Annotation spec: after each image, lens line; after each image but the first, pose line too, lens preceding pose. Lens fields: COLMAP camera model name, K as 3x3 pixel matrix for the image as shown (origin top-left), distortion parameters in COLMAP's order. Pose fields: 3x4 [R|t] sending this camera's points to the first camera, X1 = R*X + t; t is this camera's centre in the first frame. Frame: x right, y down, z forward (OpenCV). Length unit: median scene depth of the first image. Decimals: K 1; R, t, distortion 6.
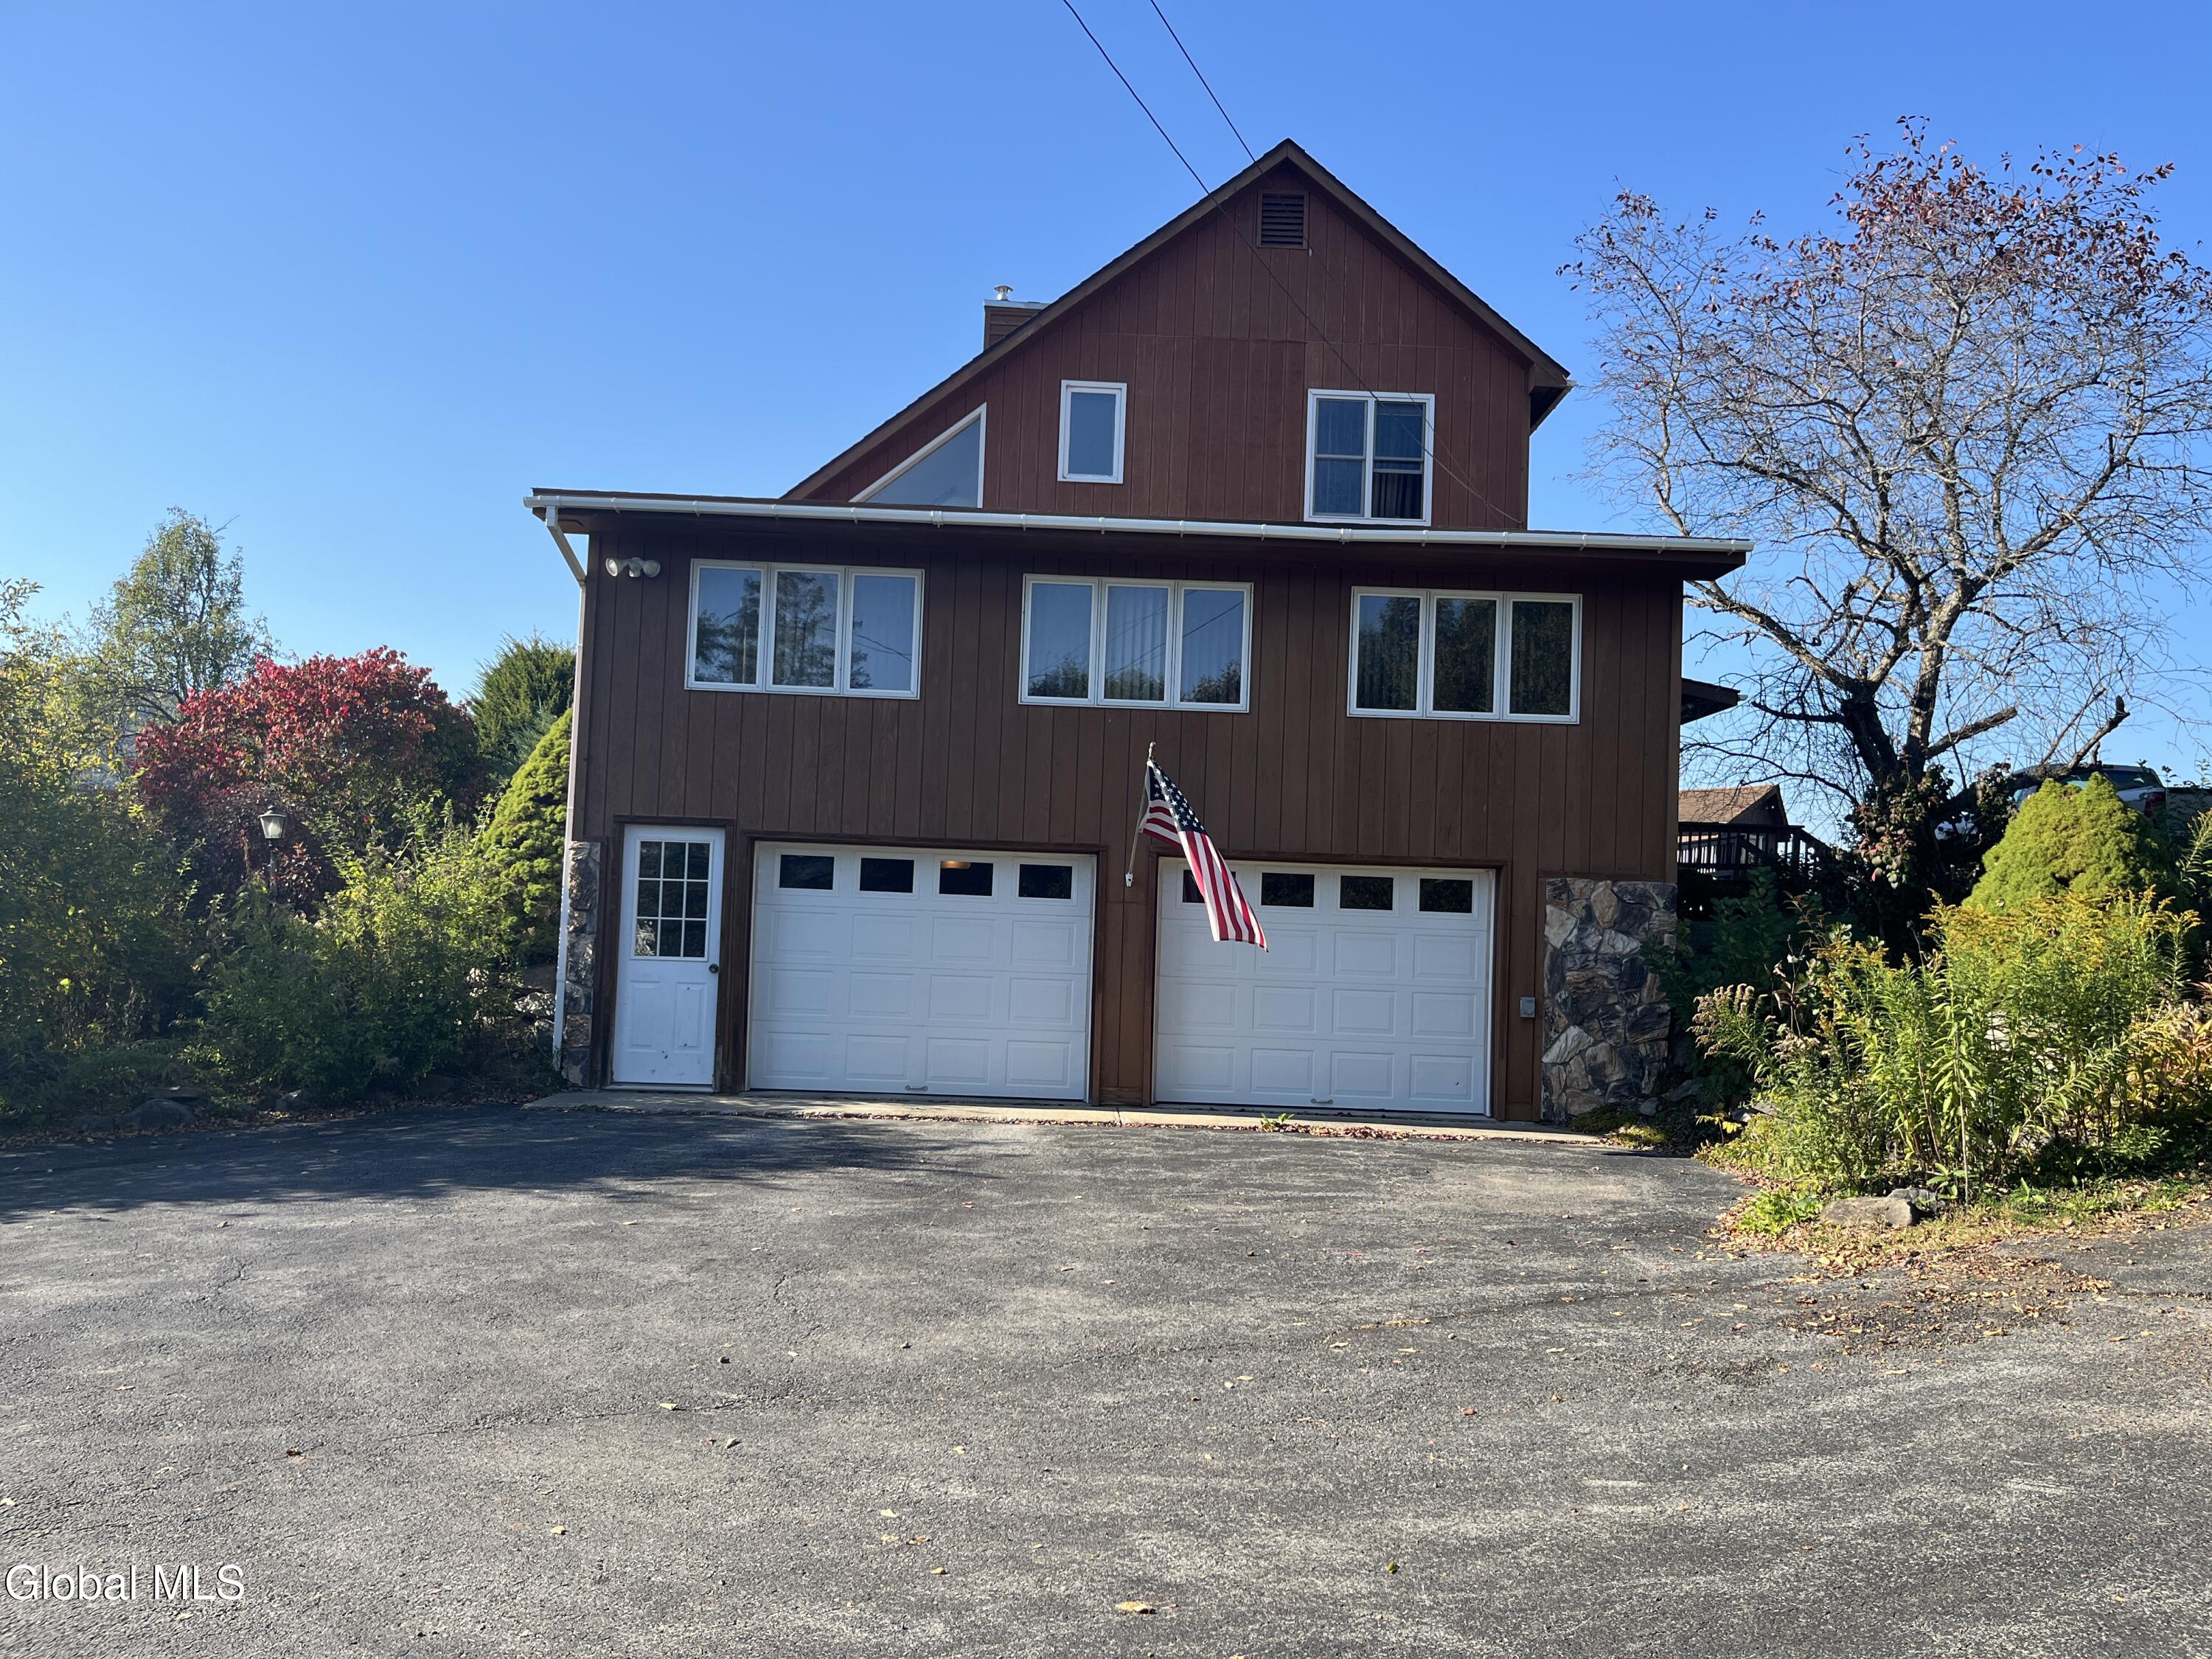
lens RADIAL K [[1684.4, 0, 1122.3], [0, 1684.4, 847.3], [0, 0, 1]] dist [0.056808, -0.070284]
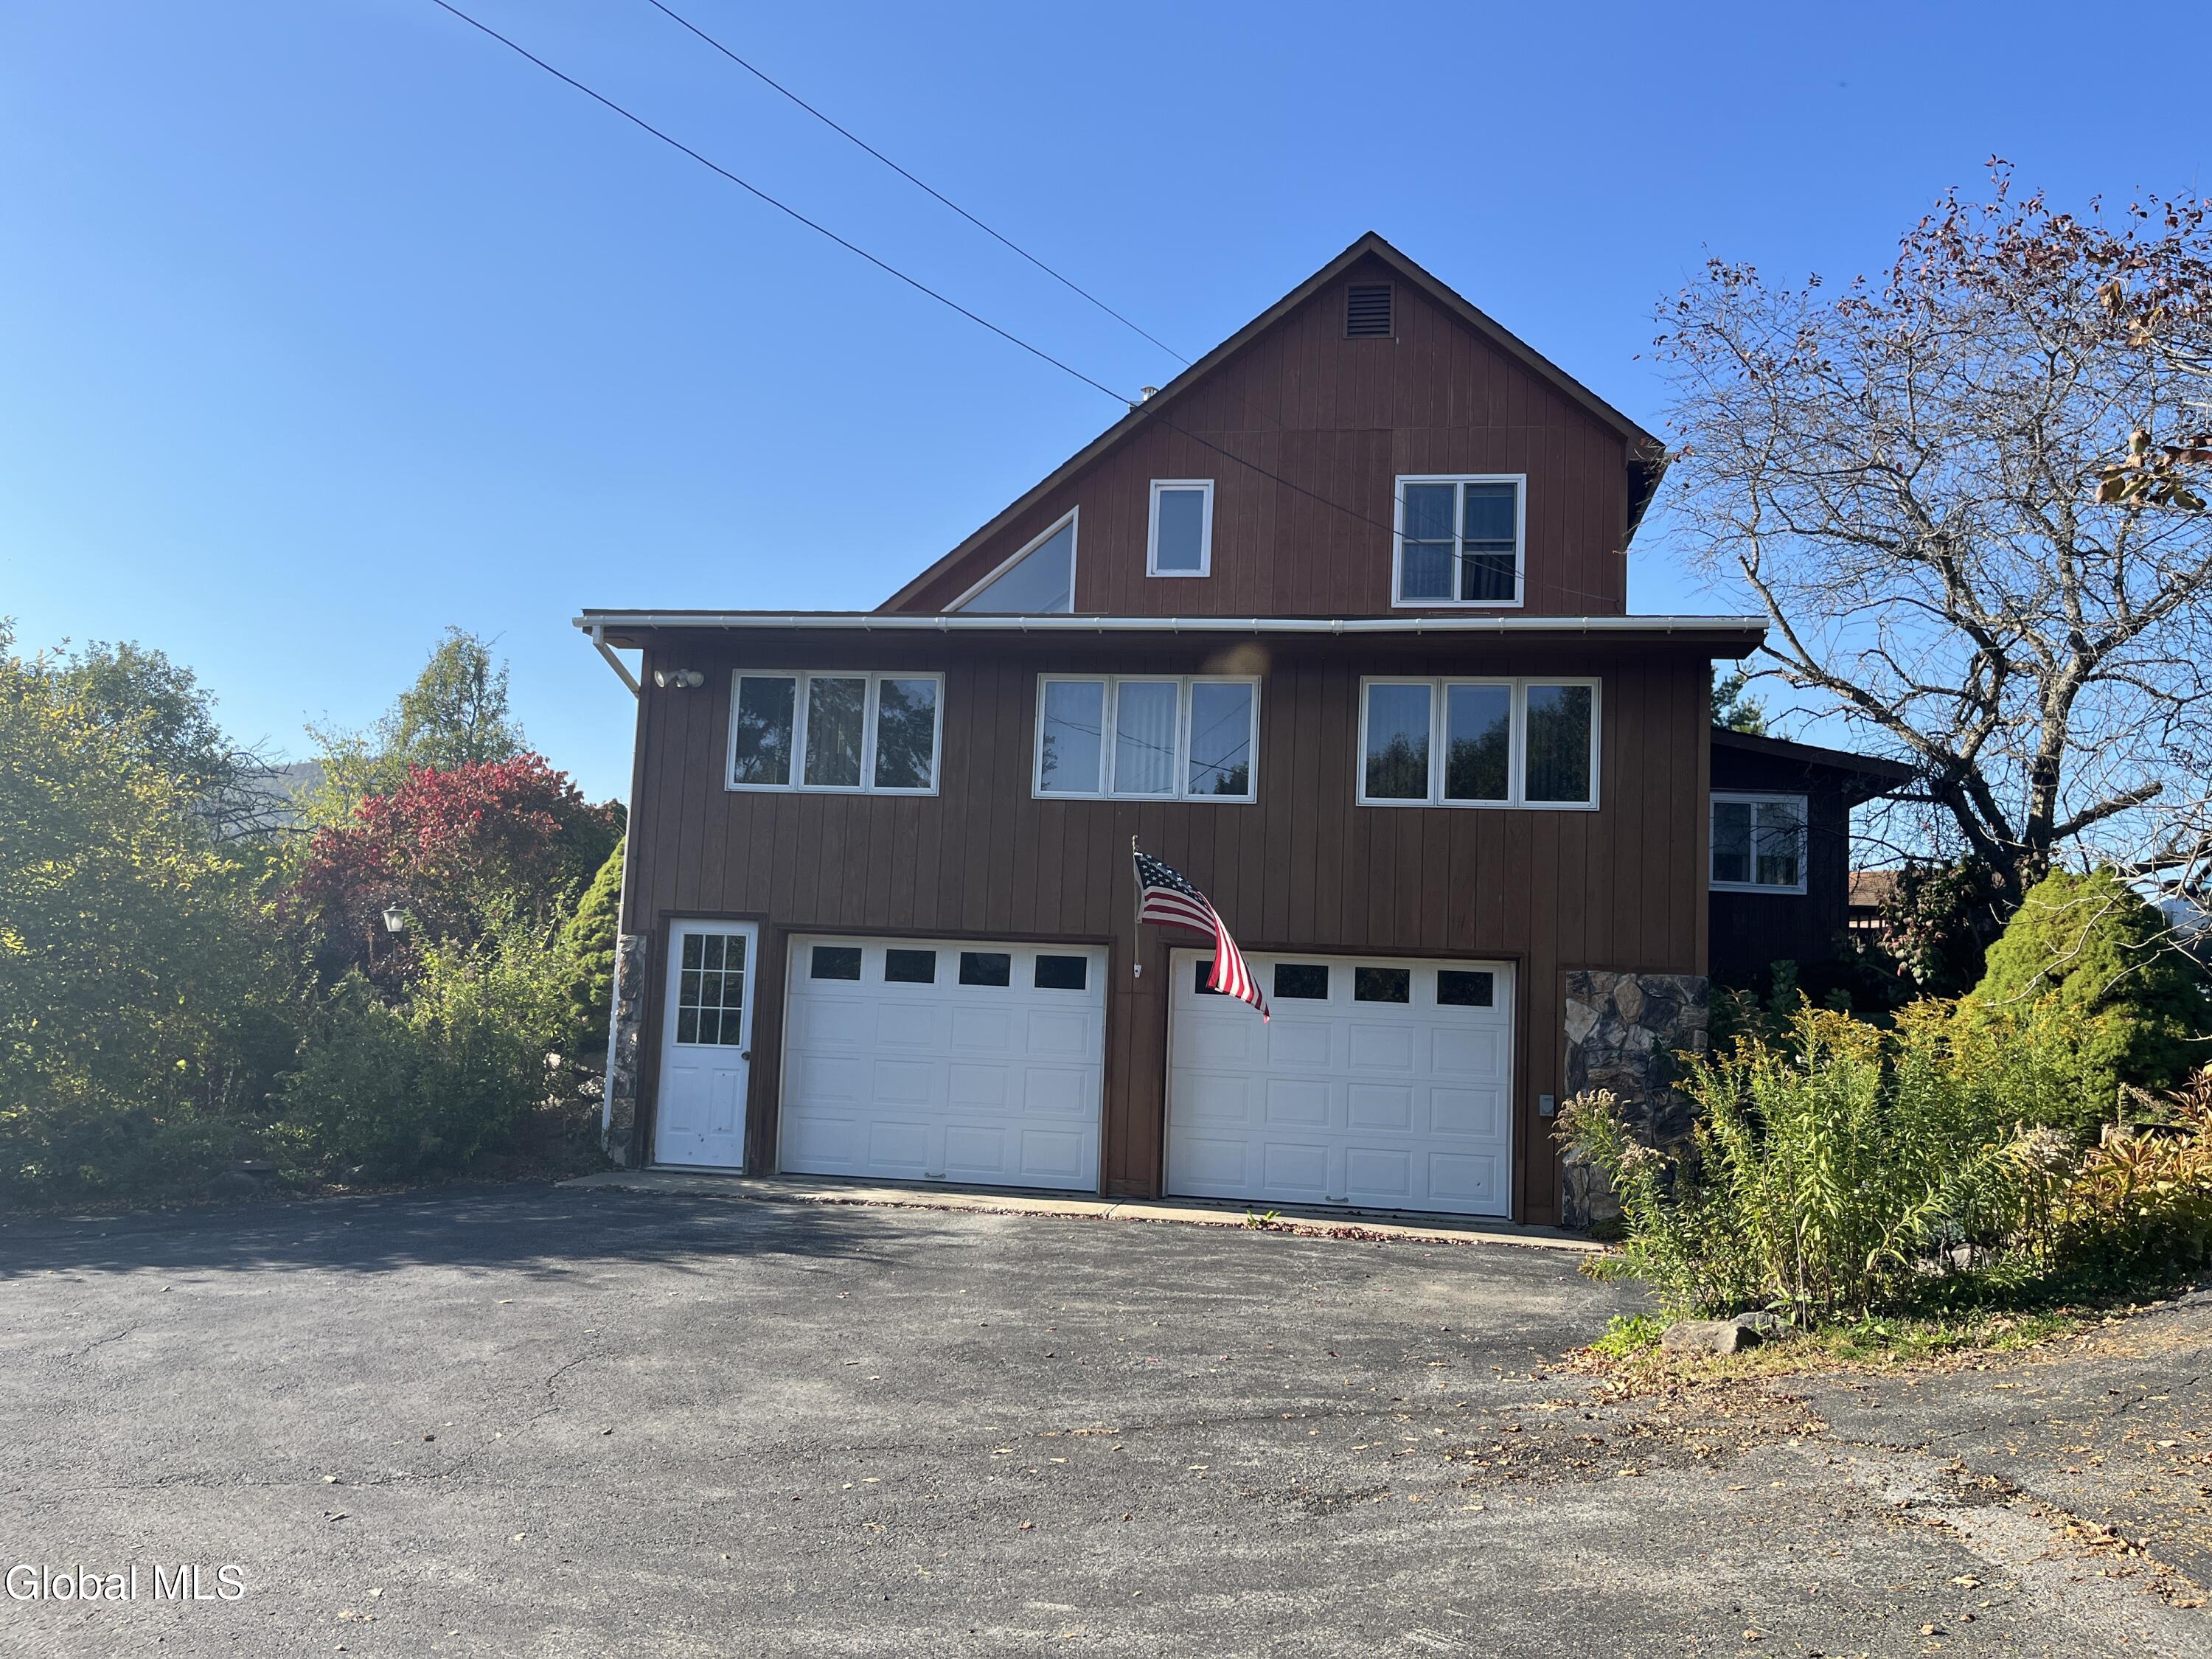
lens RADIAL K [[1684.4, 0, 1120.8], [0, 1684.4, 839.0], [0, 0, 1]] dist [0.056808, -0.070284]
pose [[0.984047, -0.012096, -0.177496, 0.173710], [0.002882, 0.998639, -0.052078, -0.007265], [0.177885, 0.050736, 0.982743, 0.003461]]
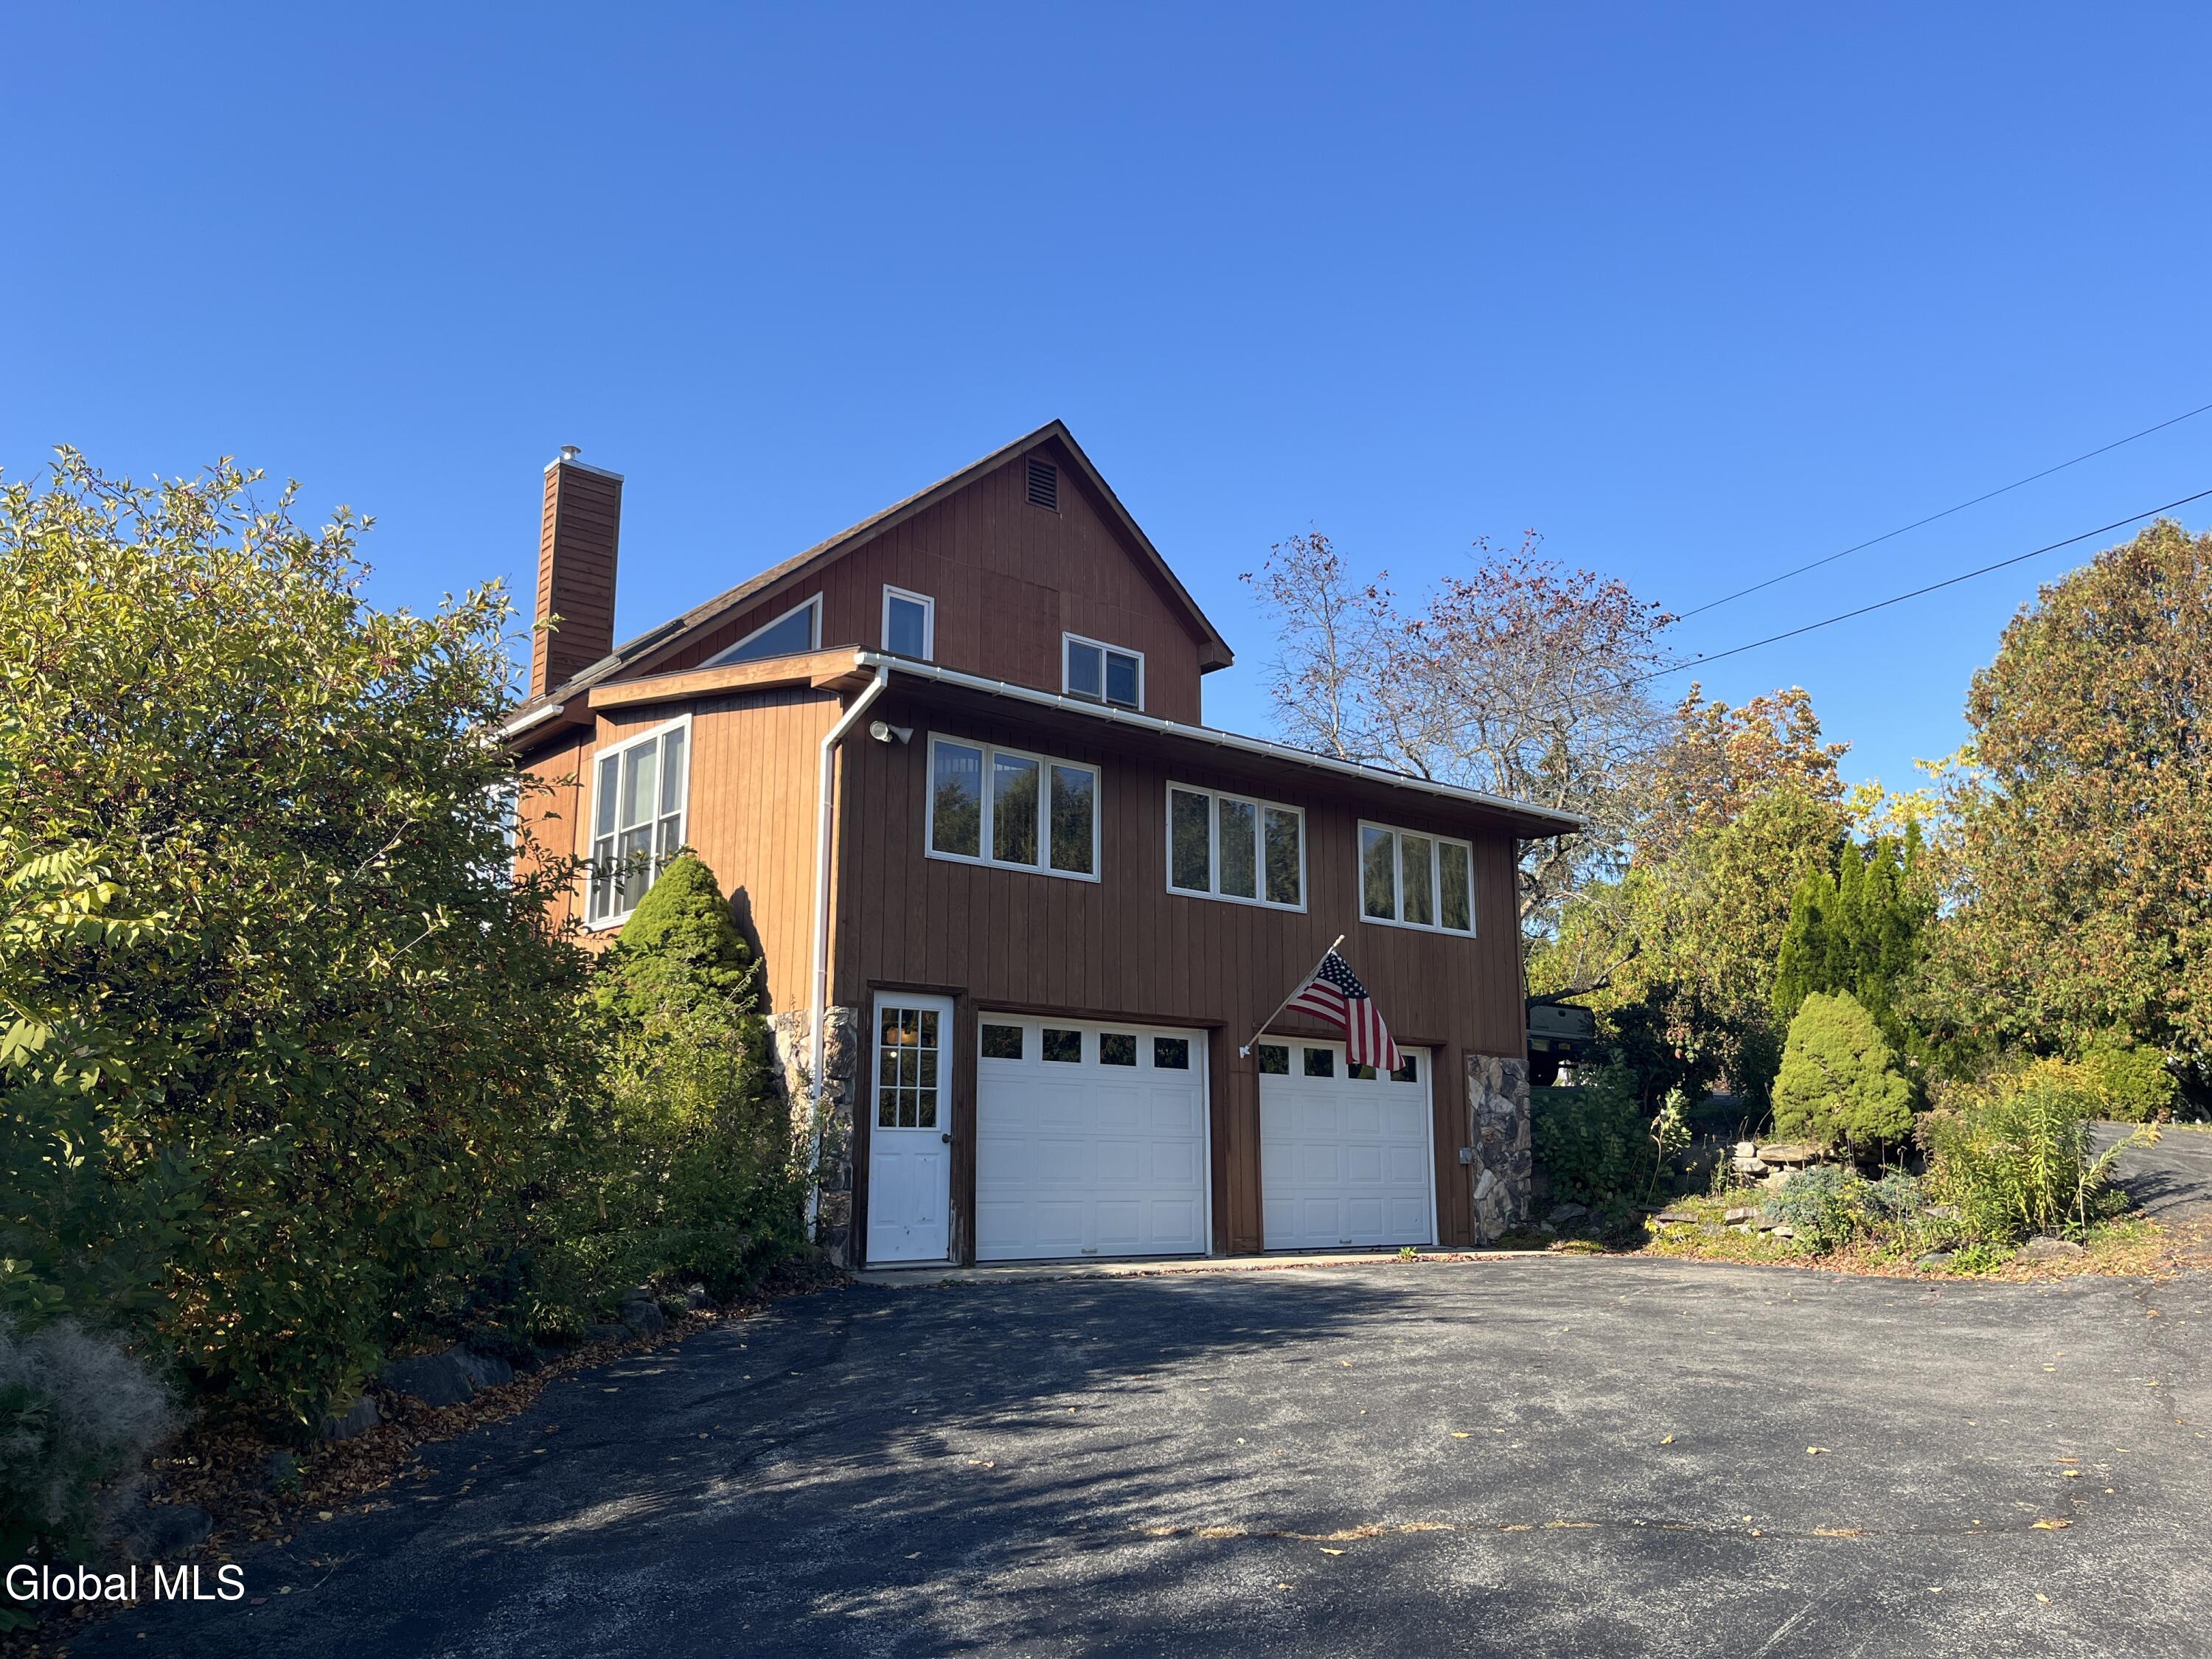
lens RADIAL K [[1684.4, 0, 1100.4], [0, 1684.4, 832.3], [0, 0, 1]] dist [0.056808, -0.070284]
pose [[0.769922, 0.092356, 0.631420, -0.810196], [-0.009692, 0.991050, -0.133141, 0.024380], [-0.638065, 0.096389, 0.763926, 0.166773]]
